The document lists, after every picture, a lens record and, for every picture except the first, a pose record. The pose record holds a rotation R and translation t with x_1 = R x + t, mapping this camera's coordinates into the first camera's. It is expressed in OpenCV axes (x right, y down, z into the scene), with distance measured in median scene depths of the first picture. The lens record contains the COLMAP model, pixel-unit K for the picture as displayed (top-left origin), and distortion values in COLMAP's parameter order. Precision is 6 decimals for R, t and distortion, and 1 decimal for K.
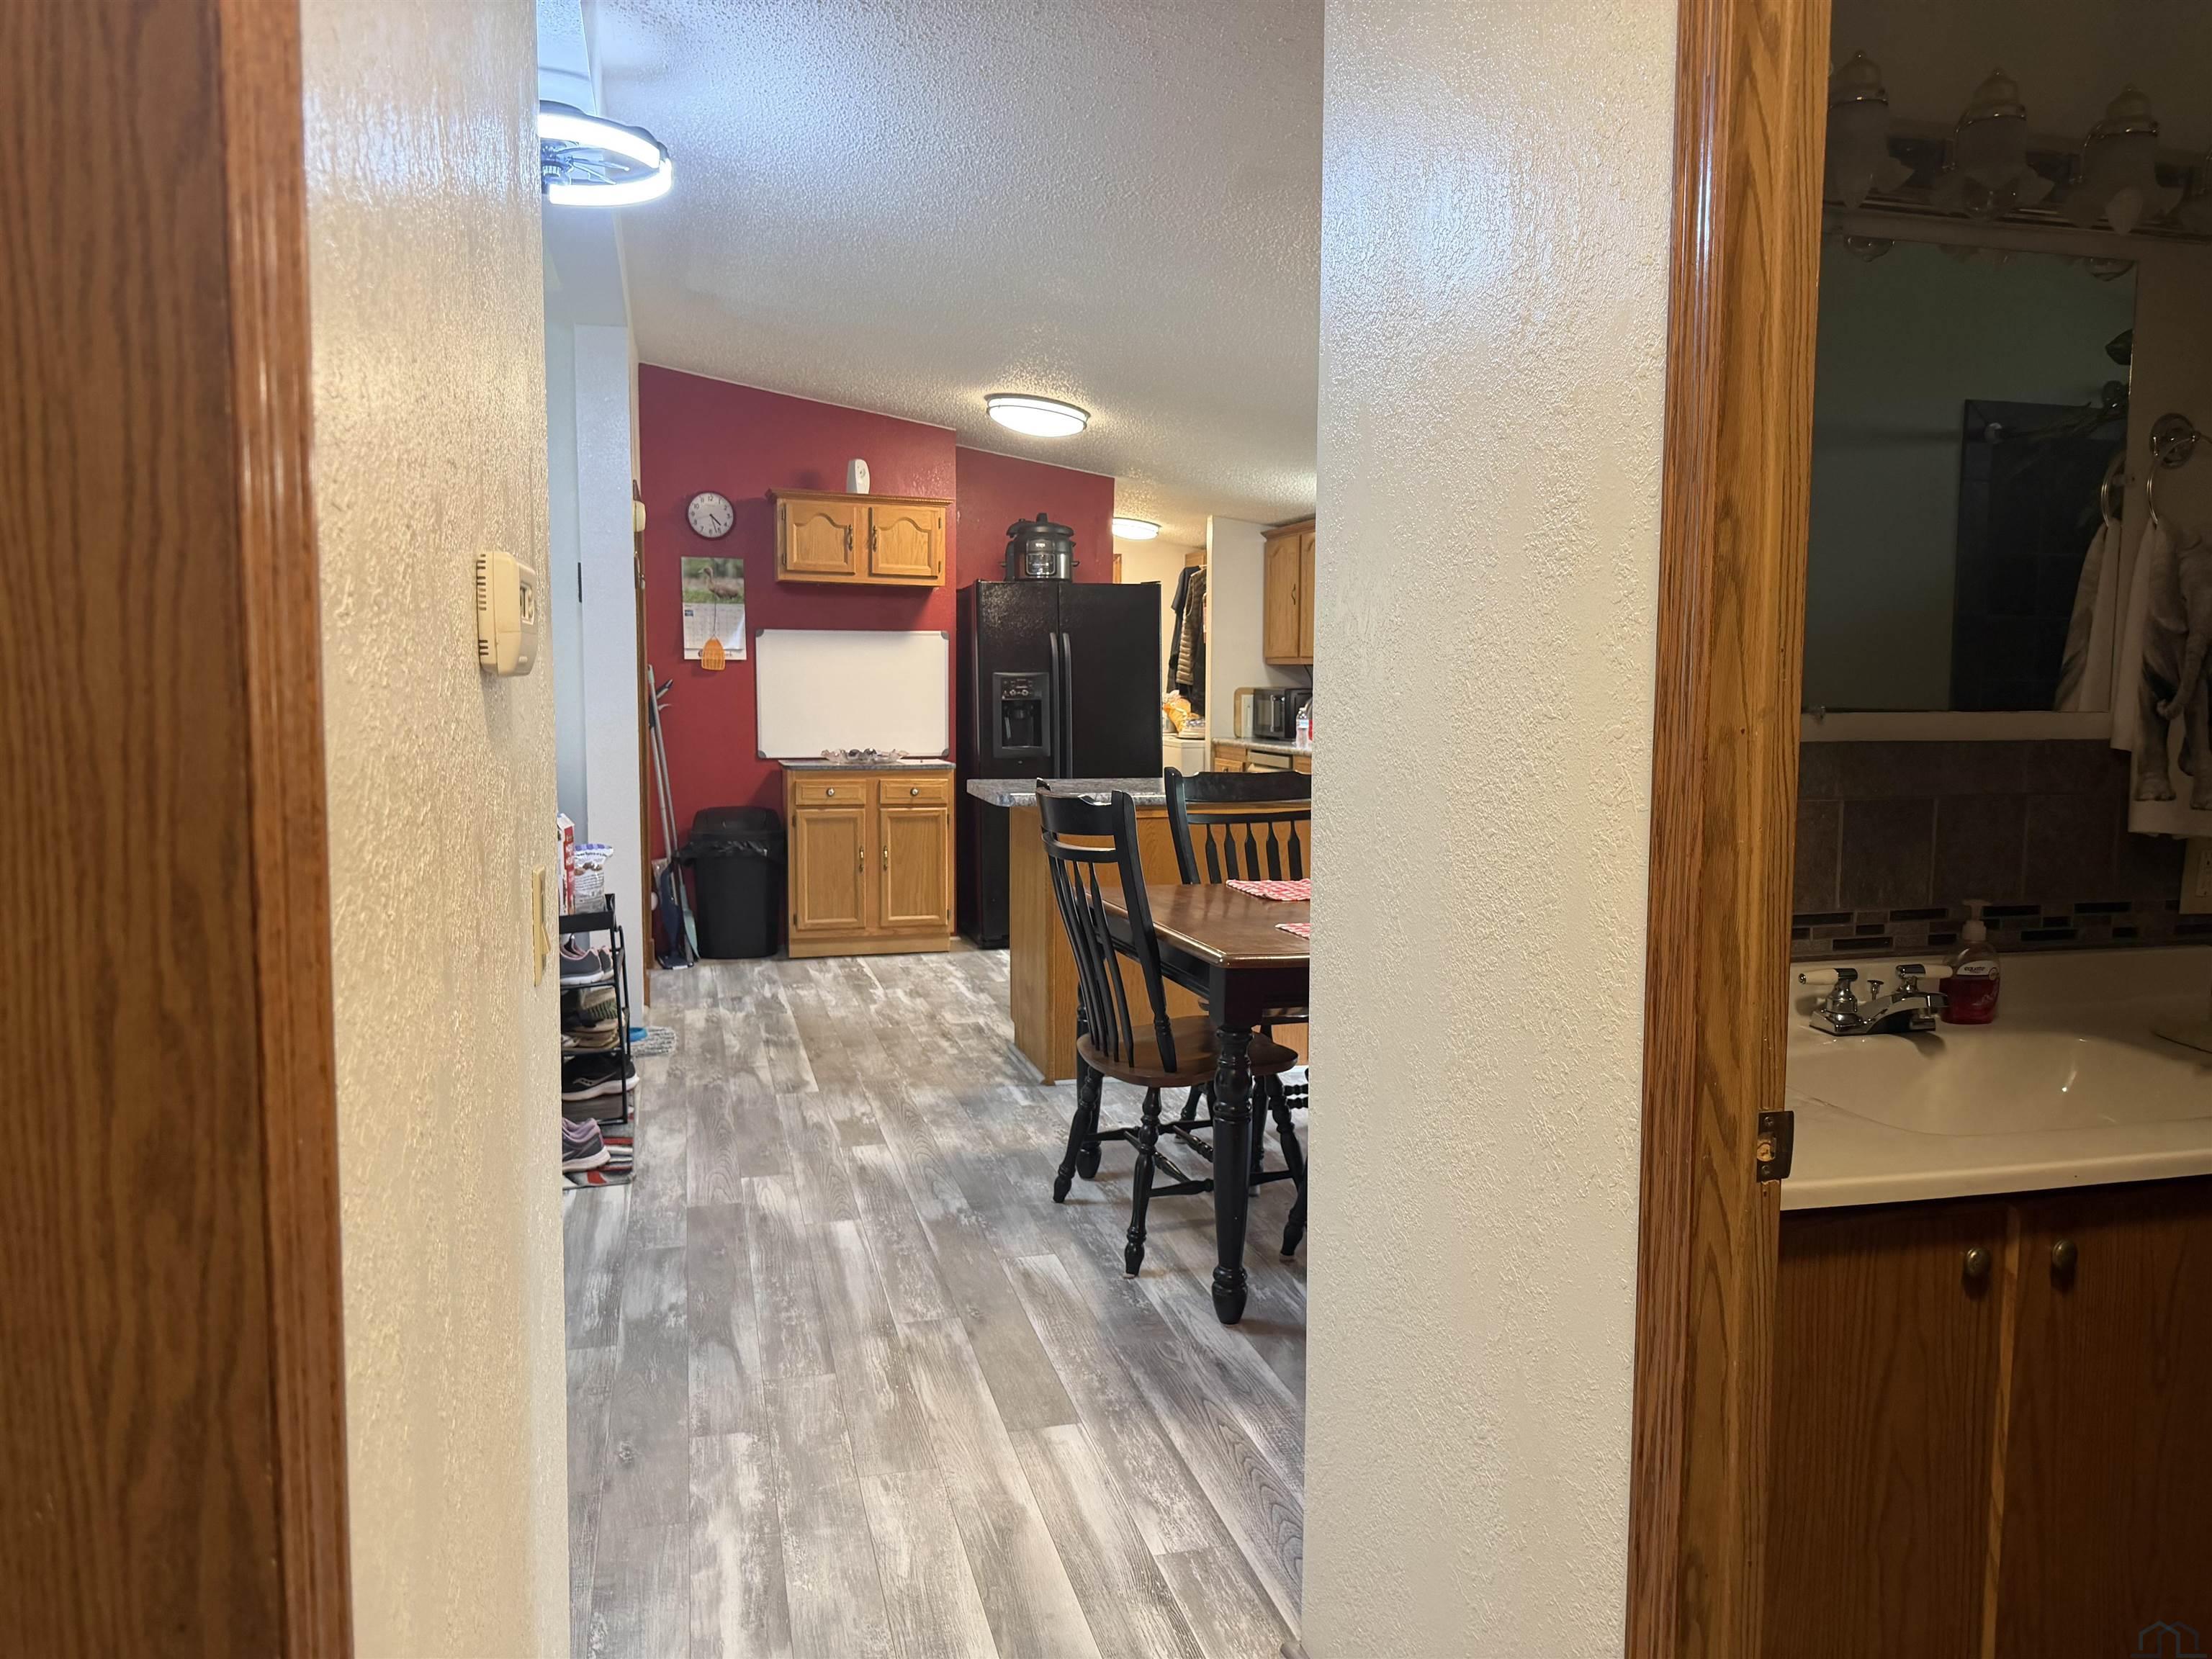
lens RADIAL K [[1563.5, 0, 1101.7], [0, 1563.5, 805.8], [0, 0, 1]] dist [0.212934, -0.075887]
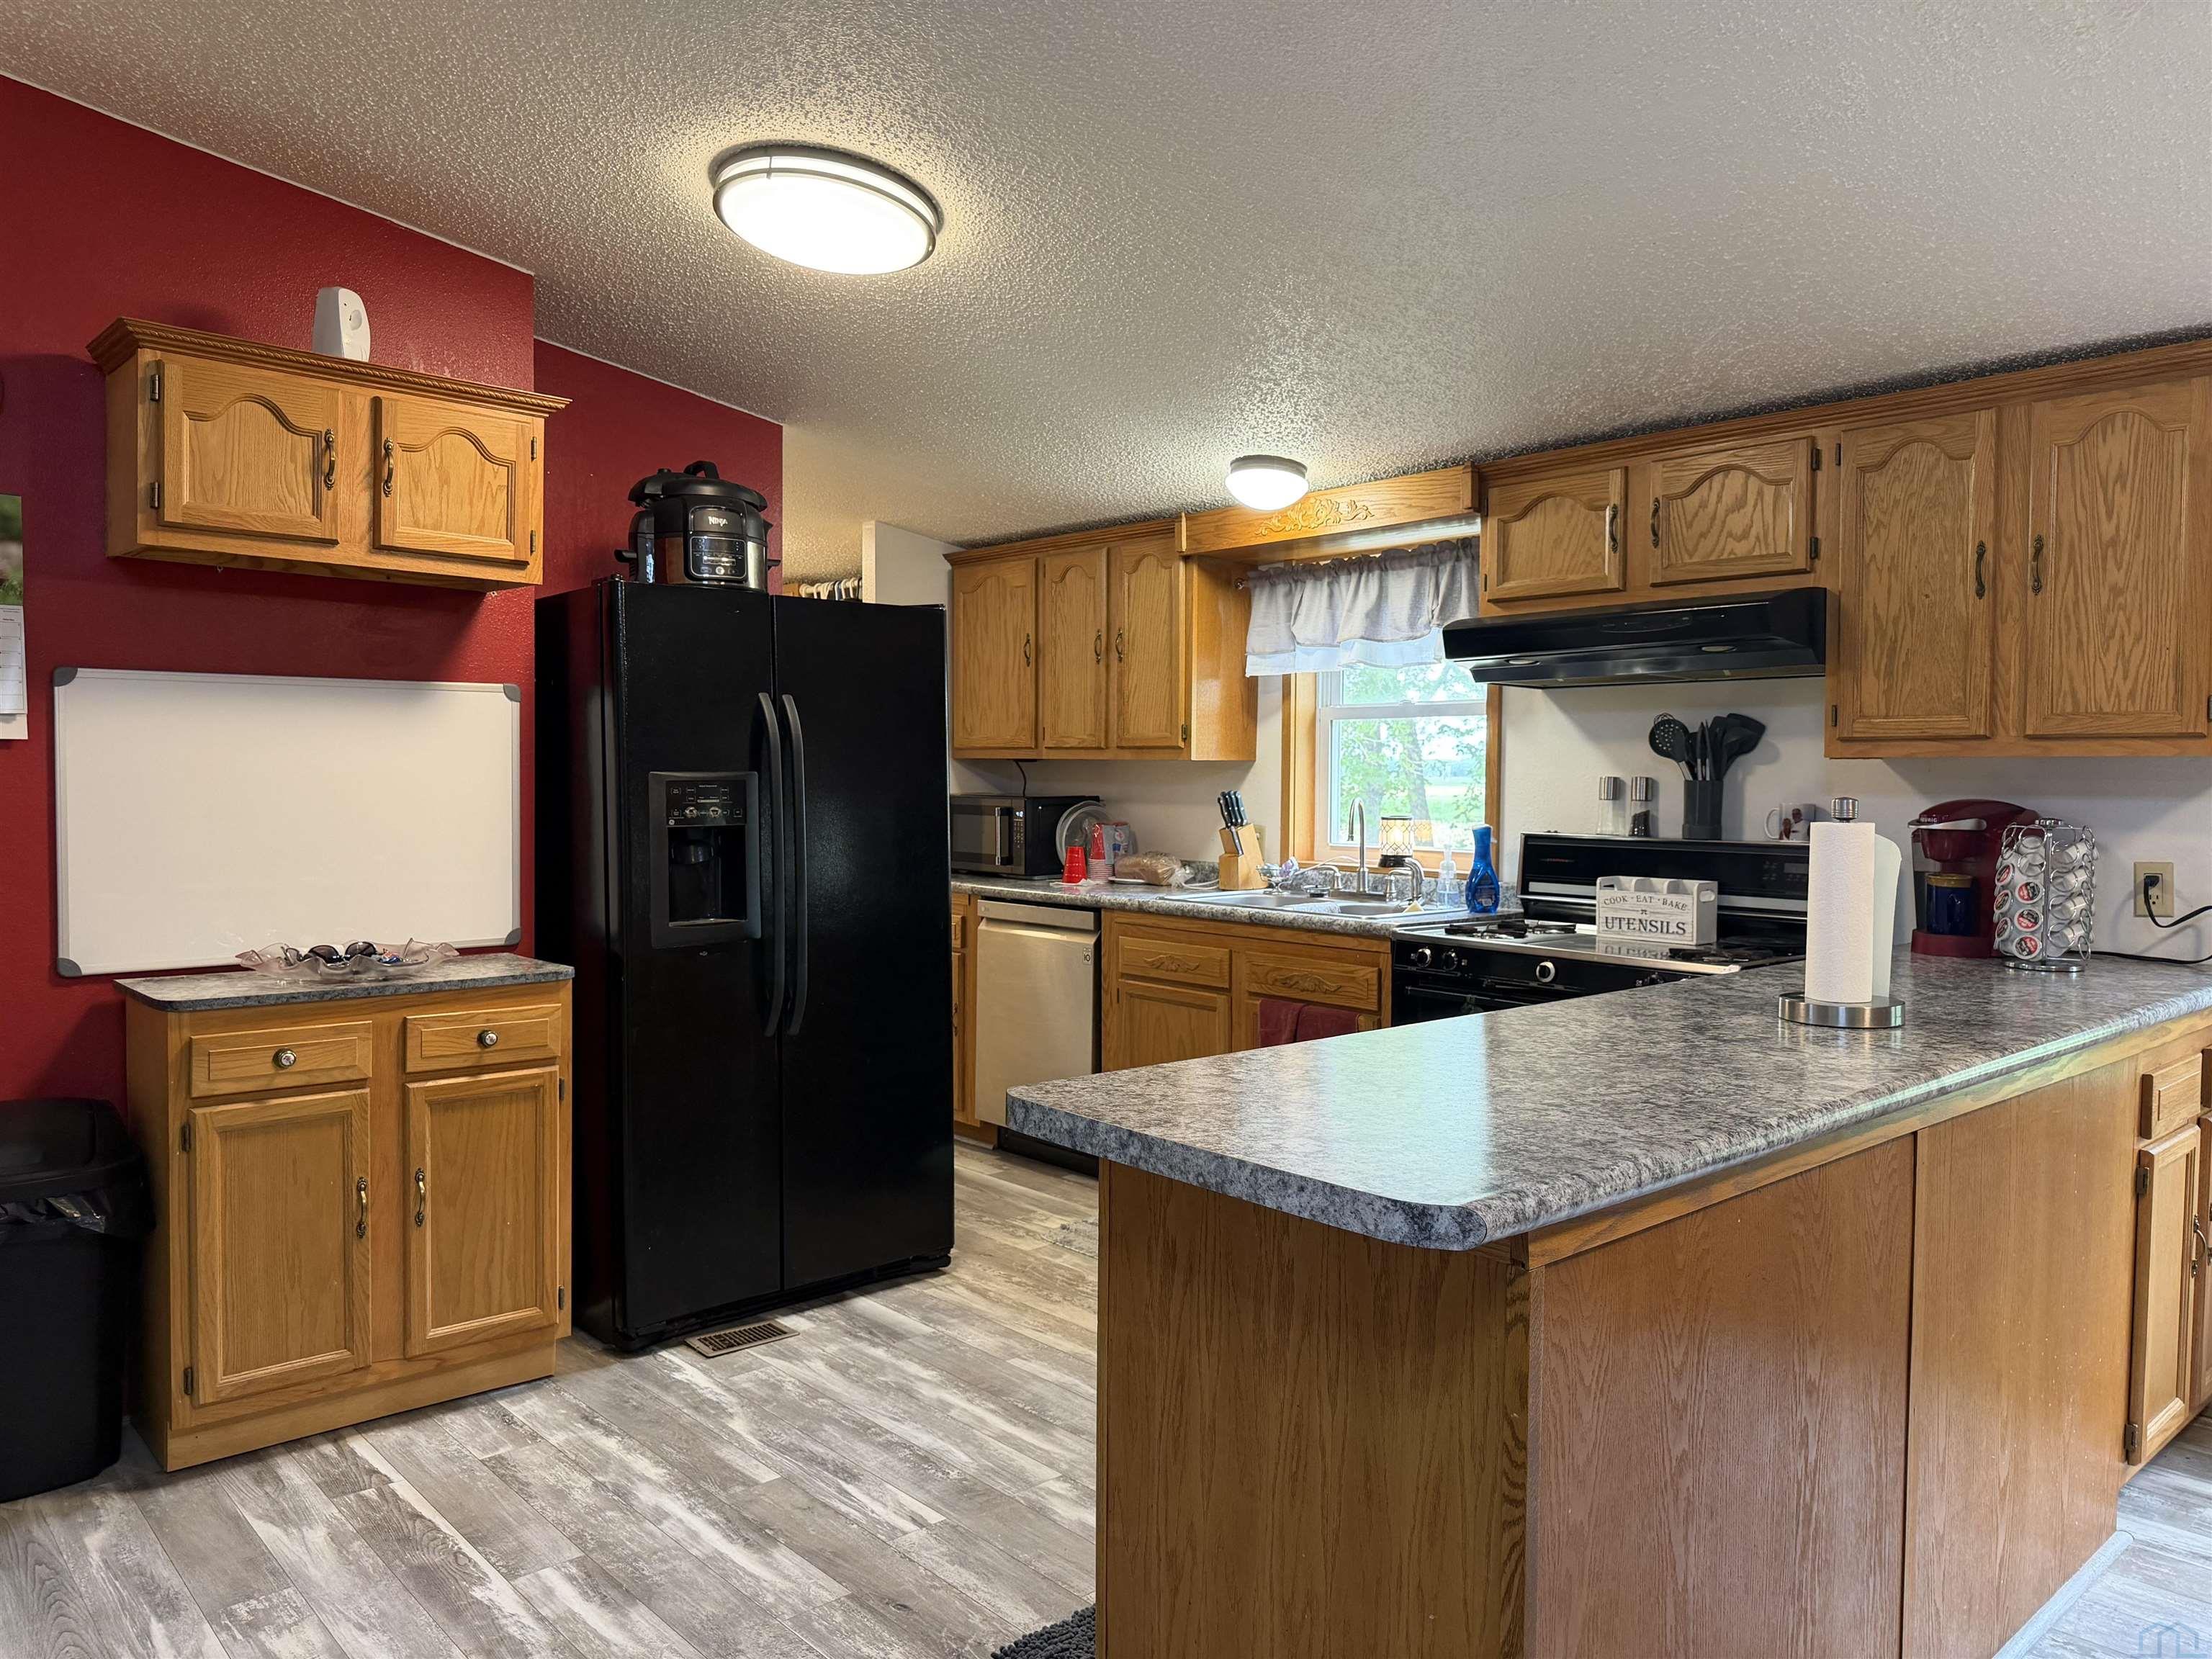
lens RADIAL K [[1557.5, 0, 1106.0], [0, 1557.5, 829.5], [0, 0, 1]] dist [0.054167, -0.072731]
pose [[0.886648, -0.012799, 0.462267, -0.169186], [0.033899, 0.998727, -0.037366, -0.045512], [-0.461200, 0.048801, 0.885953, 0.524415]]
